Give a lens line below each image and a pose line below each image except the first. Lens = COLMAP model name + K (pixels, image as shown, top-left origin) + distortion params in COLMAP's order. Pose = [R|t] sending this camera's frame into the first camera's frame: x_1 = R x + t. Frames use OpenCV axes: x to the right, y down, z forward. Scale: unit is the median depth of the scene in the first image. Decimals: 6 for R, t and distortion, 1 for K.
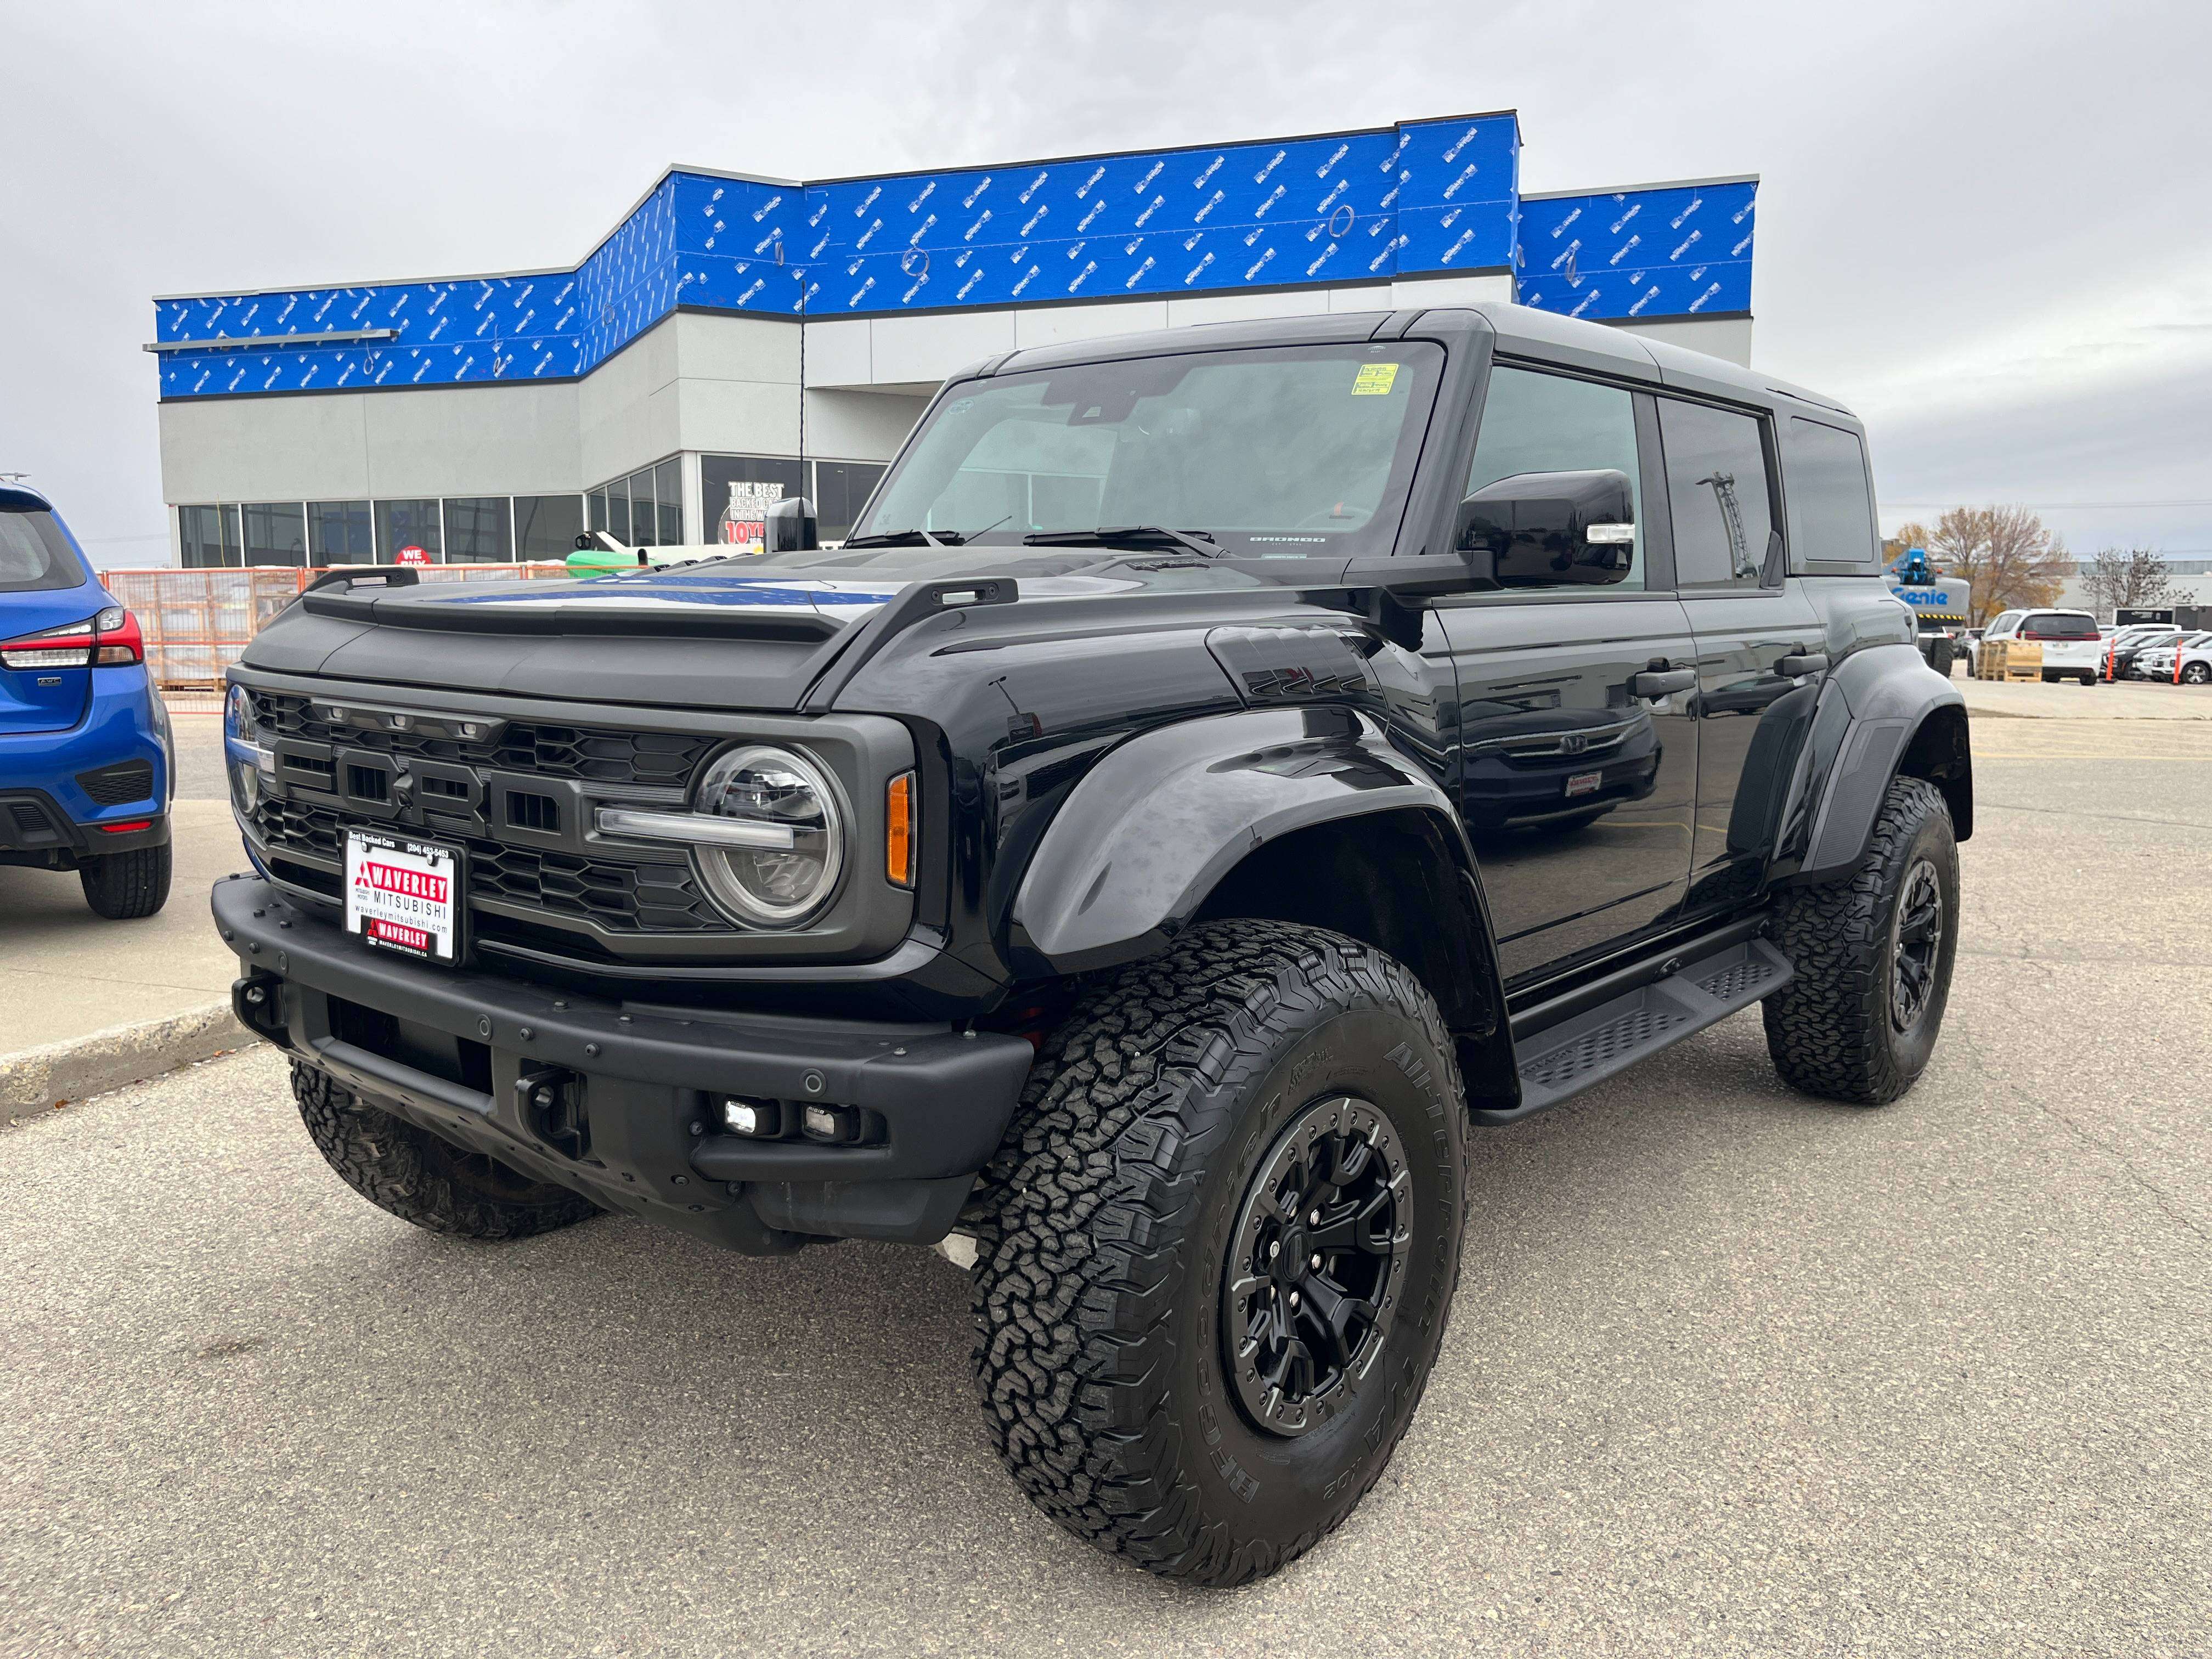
lens RADIAL K [[1717.1, 0, 1102.1], [0, 1717.1, 849.1], [0, 0, 1]] dist [0.006659, -0.013169]
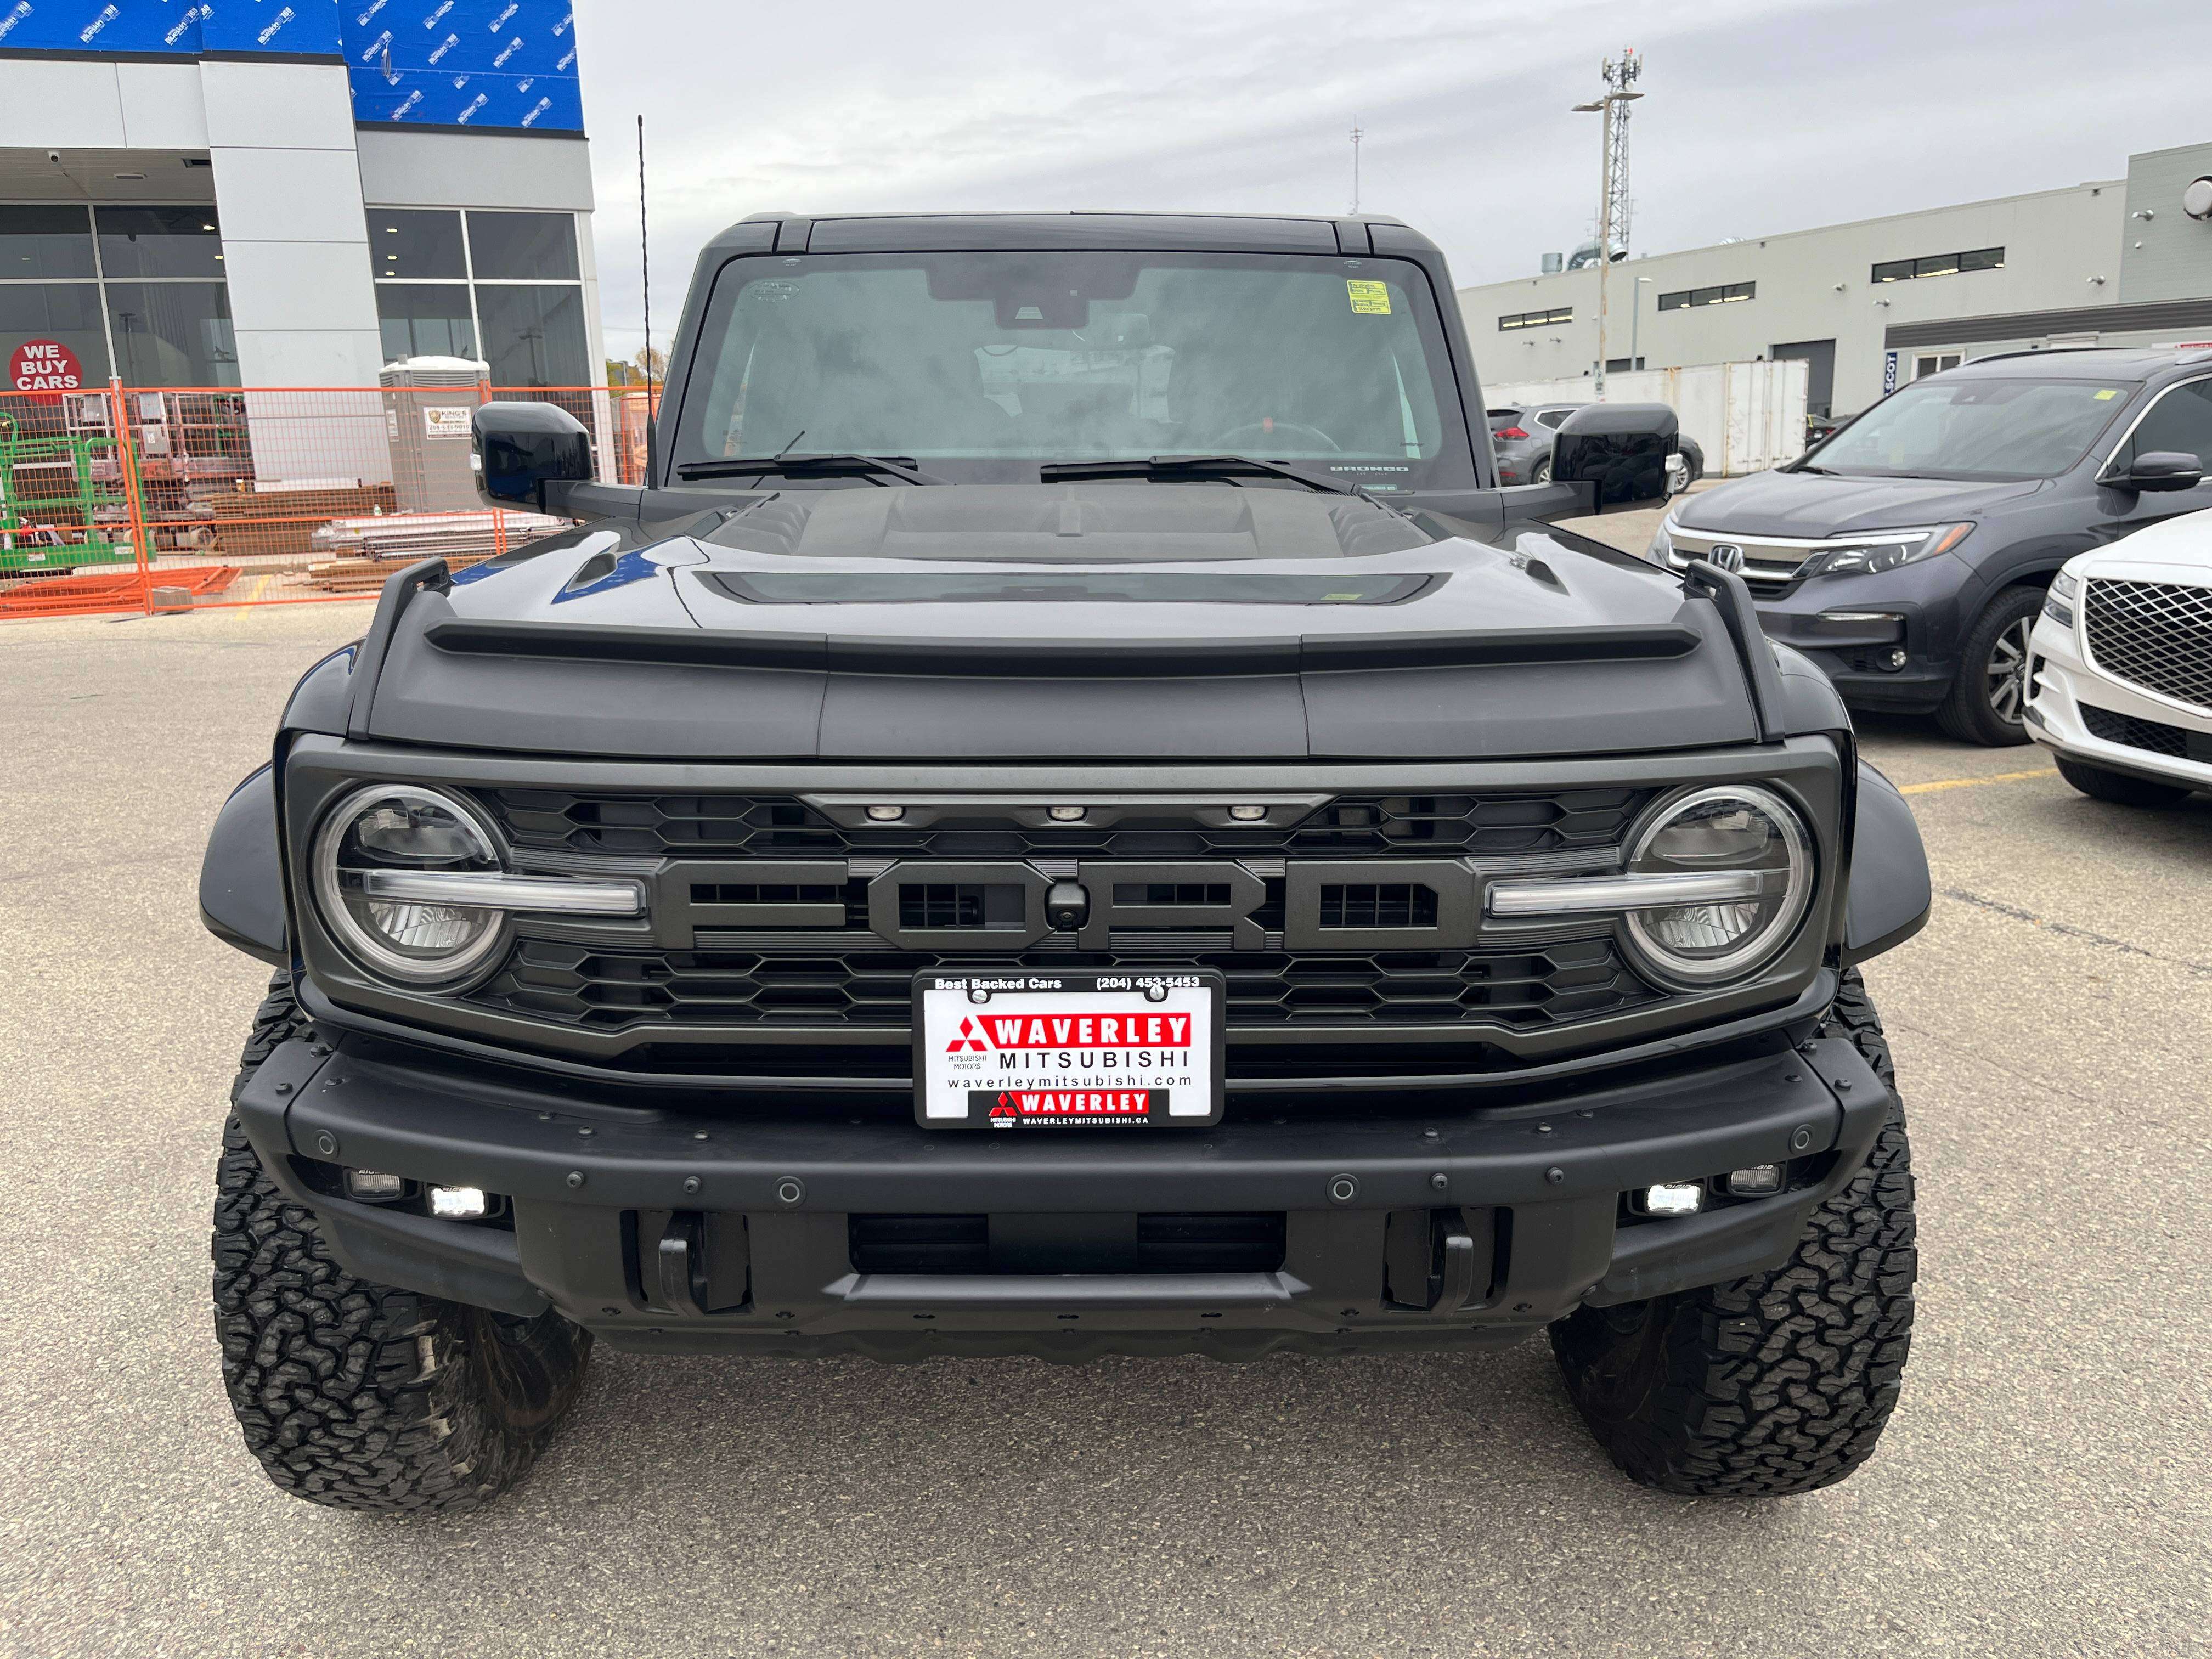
lens RADIAL K [[1697.5, 0, 1106.0], [0, 1697.5, 829.5], [0, 0, 1]] dist [0.041678, -0.055688]
pose [[0.761496, -0.167463, 0.626164, -0.808156], [0.108377, 0.985344, 0.131722, -0.153046], [-0.639045, -0.032444, 0.768484, 0.434821]]
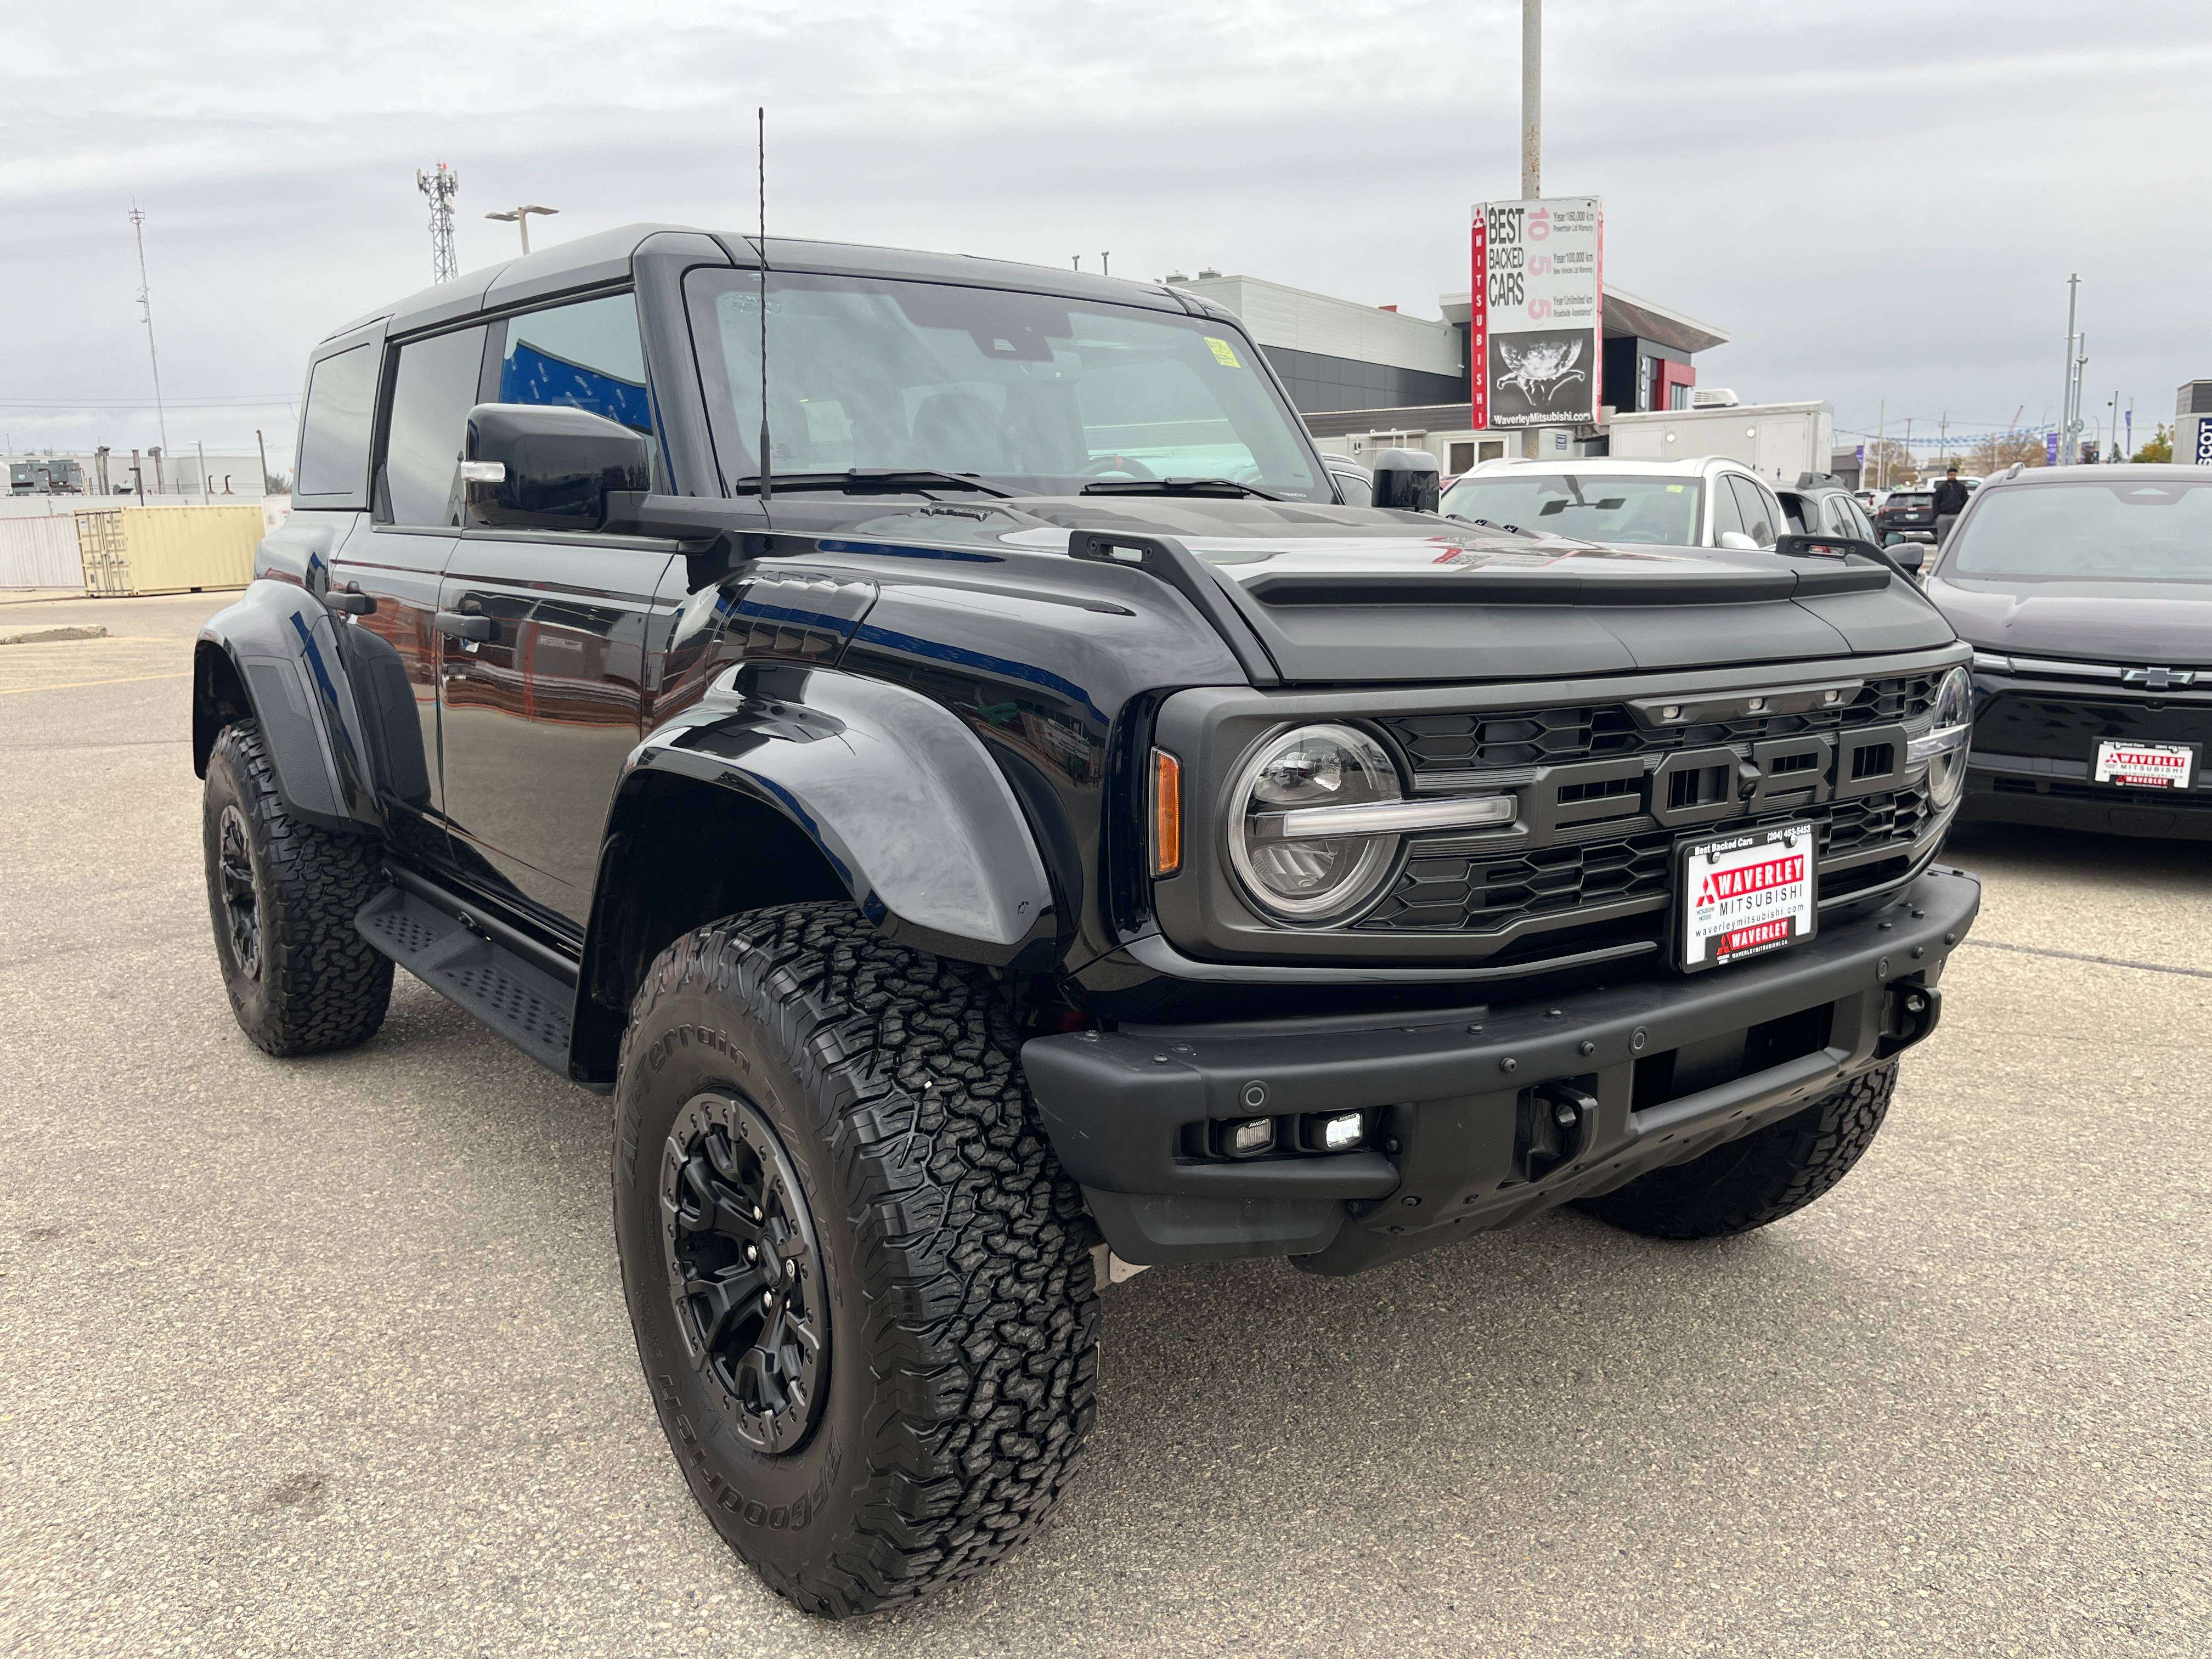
lens RADIAL K [[1697.5, 0, 1106.0], [0, 1697.5, 829.5], [0, 0, 1]] dist [0.041678, -0.055688]
pose [[0.217455, -0.183282, 0.958708, -1.316134], [0.145881, 0.977283, 0.153744, -0.192107], [-0.965107, 0.106425, 0.239253, 1.084448]]
